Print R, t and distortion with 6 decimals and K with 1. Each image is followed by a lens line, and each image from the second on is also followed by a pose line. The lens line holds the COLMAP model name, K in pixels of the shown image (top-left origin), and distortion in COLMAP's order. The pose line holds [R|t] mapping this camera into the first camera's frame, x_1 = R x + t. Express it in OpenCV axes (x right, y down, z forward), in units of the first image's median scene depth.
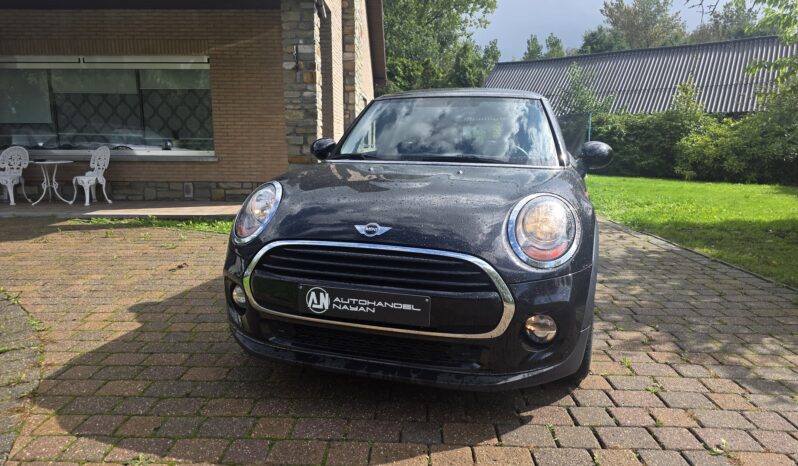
lens RADIAL K [[537.5, 0, 397.4], [0, 537.5, 230.7], [0, 0, 1]] dist [0.061414, -0.055148]
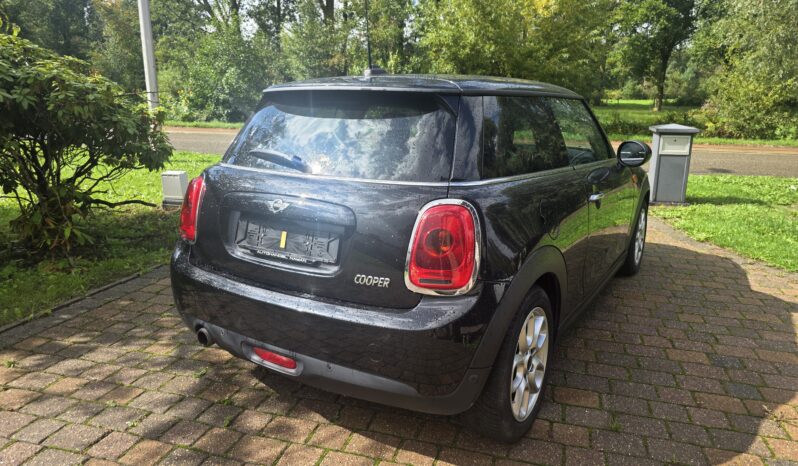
lens RADIAL K [[539.2, 0, 401.3], [0, 539.2, 232.6], [0, 0, 1]] dist [0.053370, -0.043633]
pose [[-0.965196, -0.080713, 0.248761, 0.008768], [0.024443, 0.919182, 0.393074, -0.492499], [-0.260383, 0.385474, -0.885218, 2.423037]]
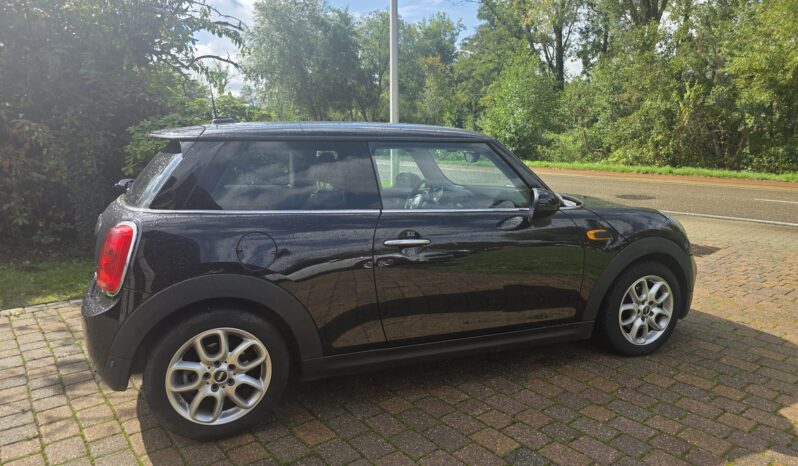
lens RADIAL K [[538.2, 0, 392.2], [0, 538.2, 231.2], [0, 0, 1]] dist [0.061778, -0.057515]
pose [[-0.634650, -0.143617, 0.759338, -0.744937], [0.123291, 0.951179, 0.282946, -0.451455], [-0.762902, 0.273191, -0.585959, 2.028579]]
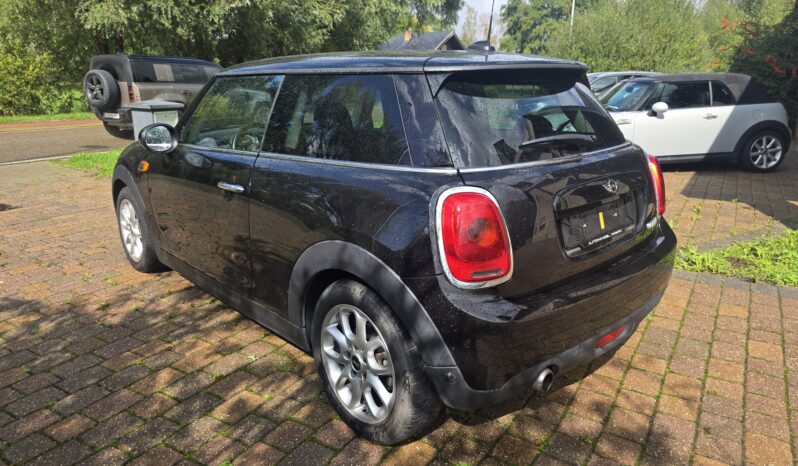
lens RADIAL K [[539.6, 0, 400.8], [0, 539.6, 234.2], [0, 0, 1]] dist [0.051079, -0.042854]
pose [[-0.506280, 0.227839, -0.831727, 1.045793], [-0.149961, 0.926513, 0.345087, -0.400820], [0.849230, 0.299437, -0.434908, 1.937641]]
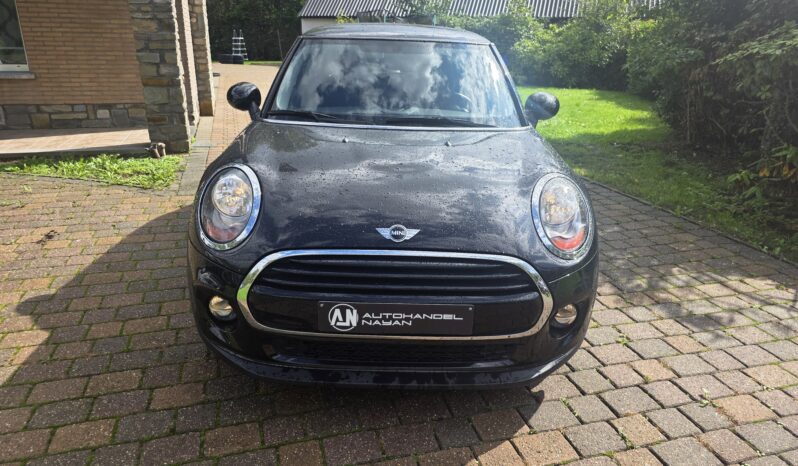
lens RADIAL K [[537.5, 0, 397.4], [0, 537.5, 230.7], [0, 0, 1]] dist [0.061414, -0.055148]
pose [[0.953462, -0.087302, 0.288599, -0.210220], [0.032902, 0.981574, 0.188229, -0.119477], [-0.299714, -0.169974, 0.938765, 0.116294]]
